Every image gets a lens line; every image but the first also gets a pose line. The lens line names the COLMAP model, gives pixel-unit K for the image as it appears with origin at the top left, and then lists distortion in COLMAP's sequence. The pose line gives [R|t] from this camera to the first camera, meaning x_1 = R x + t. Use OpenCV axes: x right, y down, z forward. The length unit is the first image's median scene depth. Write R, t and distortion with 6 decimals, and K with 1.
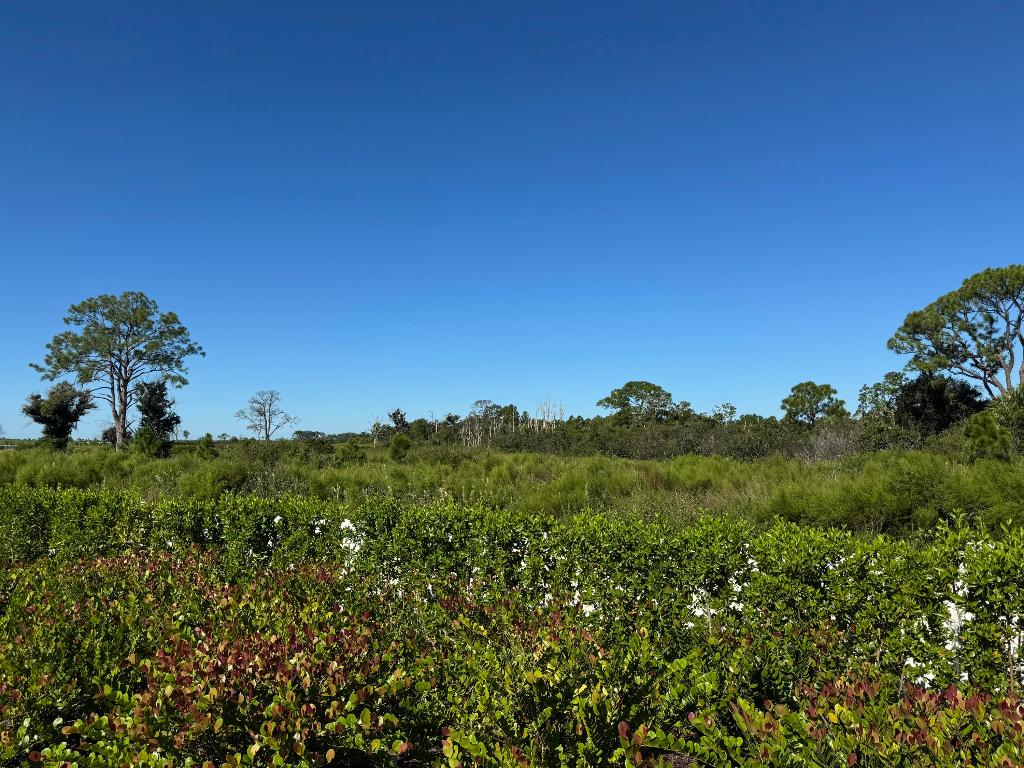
lens RADIAL K [[719.6, 0, 508.6], [0, 719.6, 384.2], [0, 0, 1]] dist [0.059613, -0.073026]
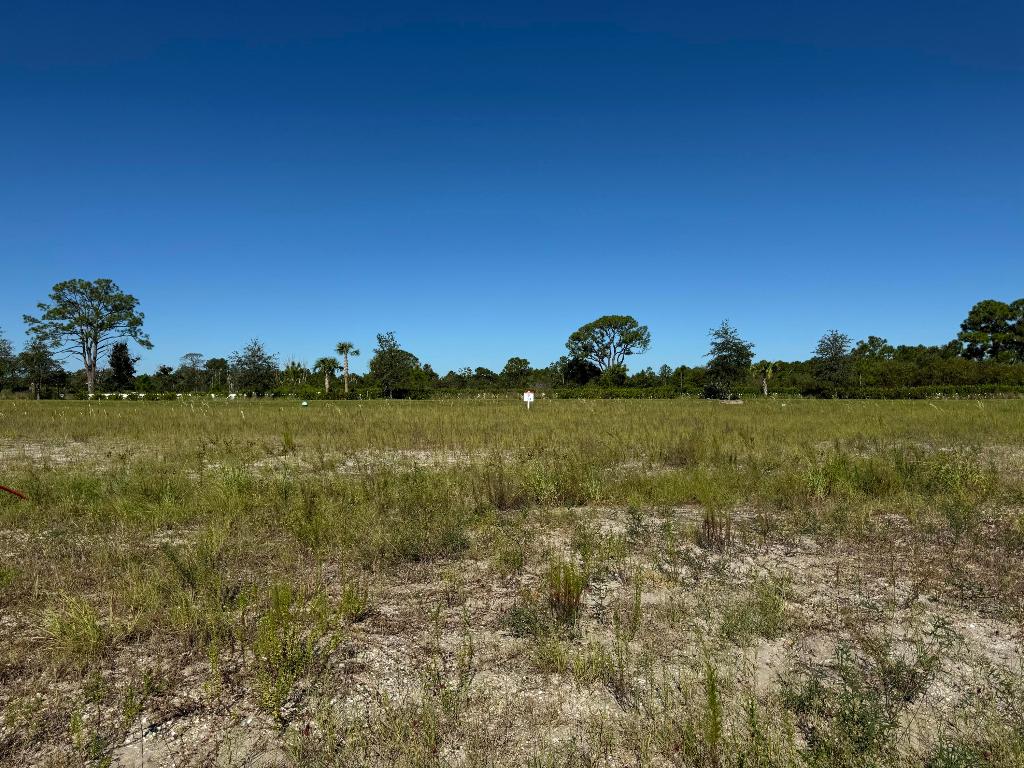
lens RADIAL K [[724.2, 0, 493.2], [0, 724.2, 382.4], [0, 0, 1]] dist [0.055906, -0.002841]
pose [[0.882364, 0.012383, 0.470405, -0.825679], [-0.041429, 0.997816, 0.051445, -0.051374], [-0.468741, -0.064882, 0.880950, -0.992892]]
